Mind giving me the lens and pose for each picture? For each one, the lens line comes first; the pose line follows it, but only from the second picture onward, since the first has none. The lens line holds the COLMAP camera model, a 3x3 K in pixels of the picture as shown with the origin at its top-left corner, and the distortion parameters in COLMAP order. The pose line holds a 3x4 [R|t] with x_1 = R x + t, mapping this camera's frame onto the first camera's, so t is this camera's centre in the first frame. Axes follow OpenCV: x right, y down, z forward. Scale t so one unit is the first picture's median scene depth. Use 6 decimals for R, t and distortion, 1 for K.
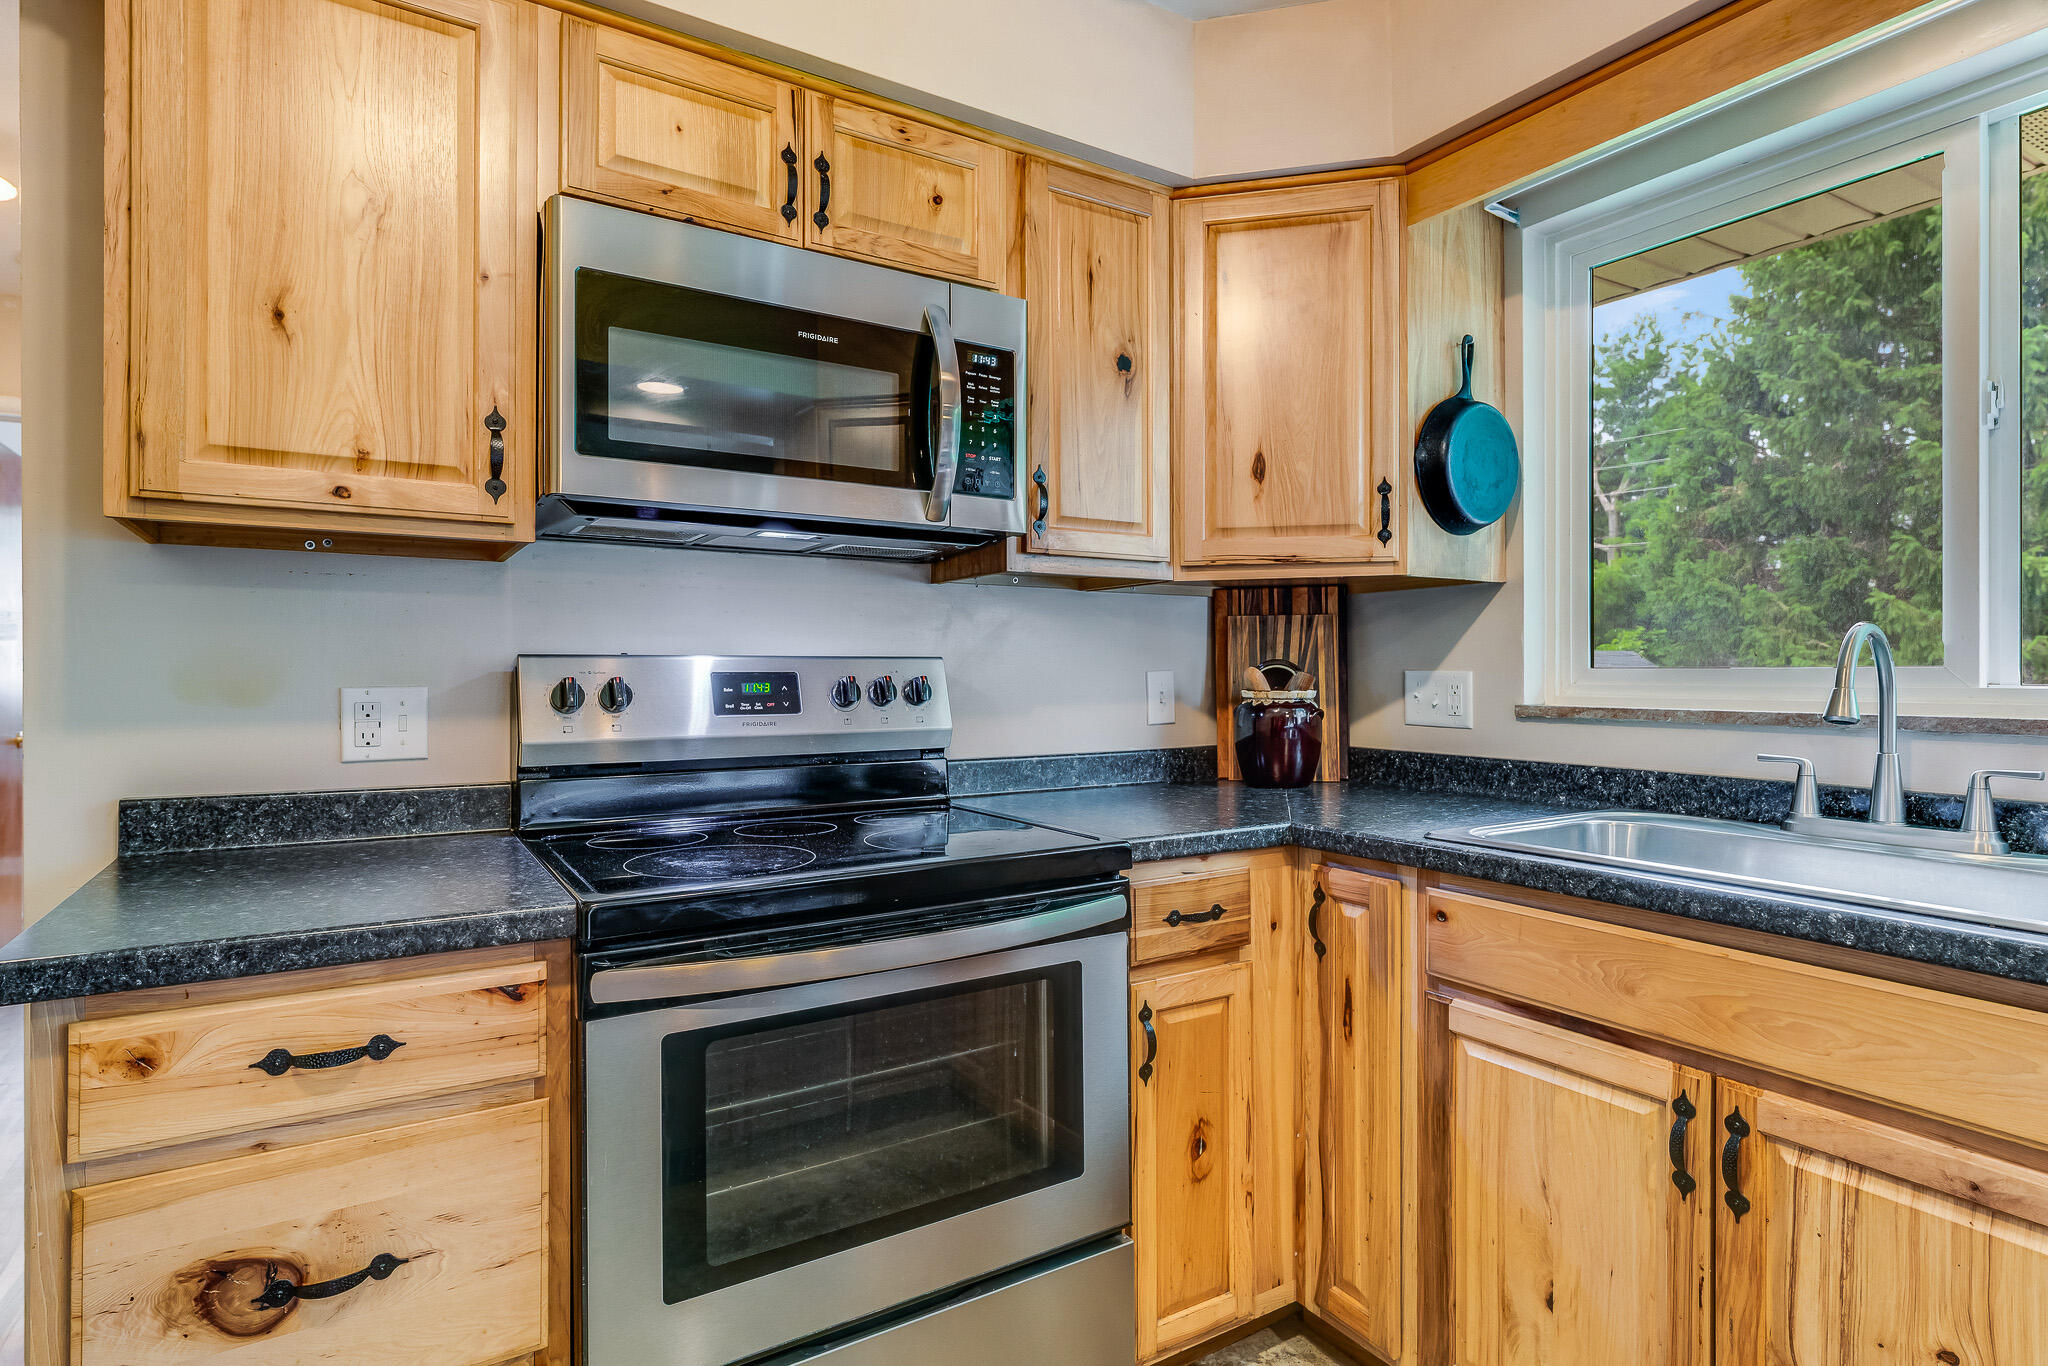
lens RADIAL K [[1054.7, 0, 1019.8], [0, 1054.7, 670.5], [0, 0, 1]] dist [0.003524, -0.001046]
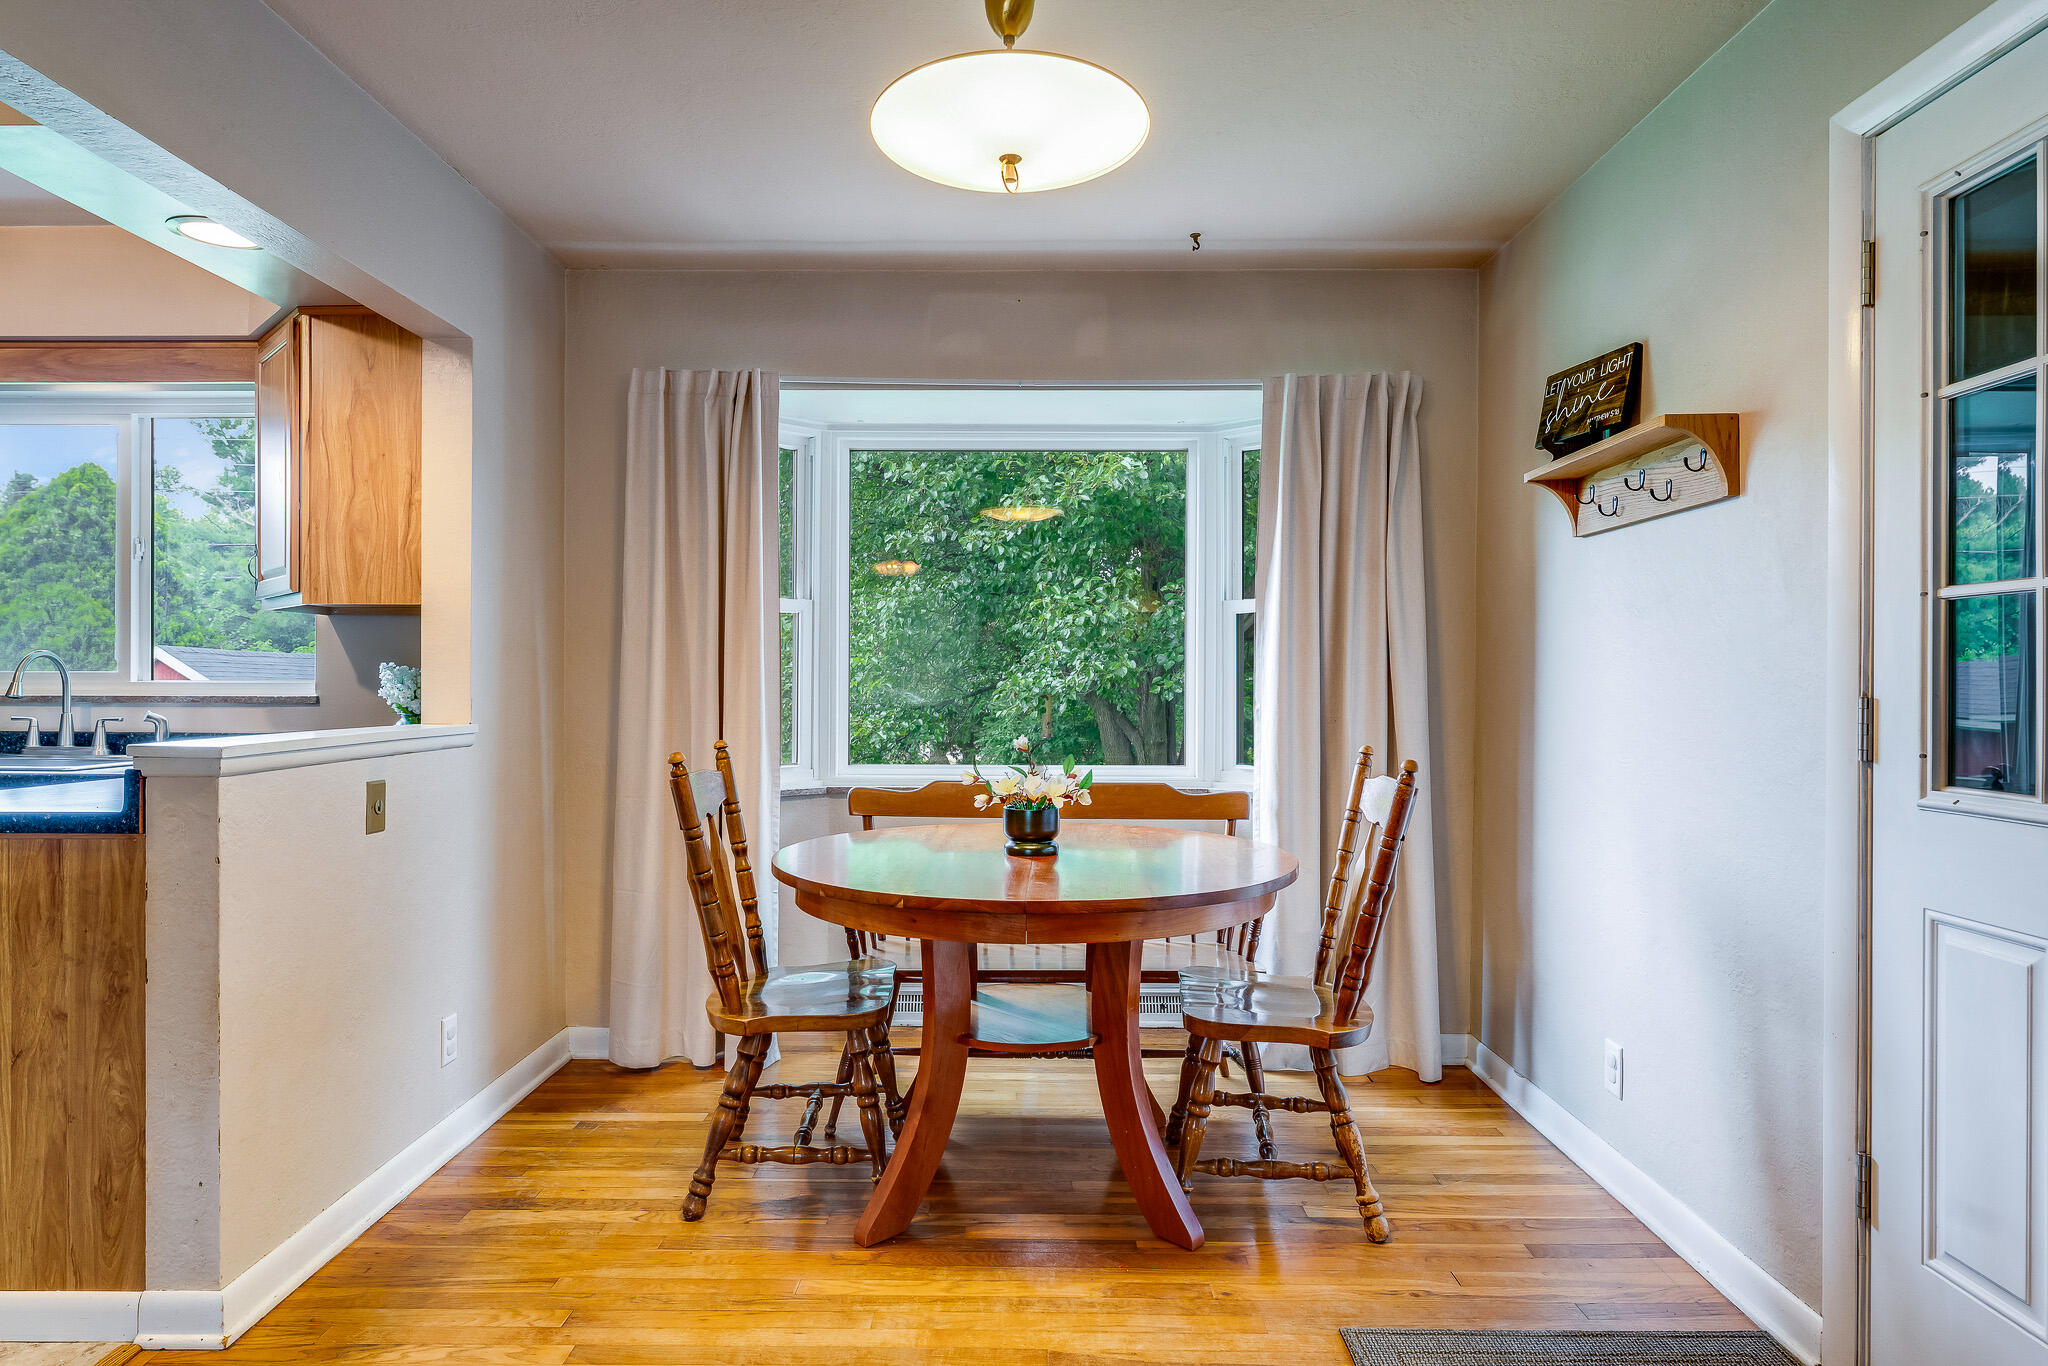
lens RADIAL K [[1191.8, 0, 1022.0], [0, 1191.8, 677.4], [0, 0, 1]] dist [-0.001048, 0.000126]
pose [[0.537162, 0.003448, 0.843472, -0.157733], [-0.005225, 0.999986, -0.000760, -0.001859], [-0.843463, -0.003998, 0.537173, -1.879952]]
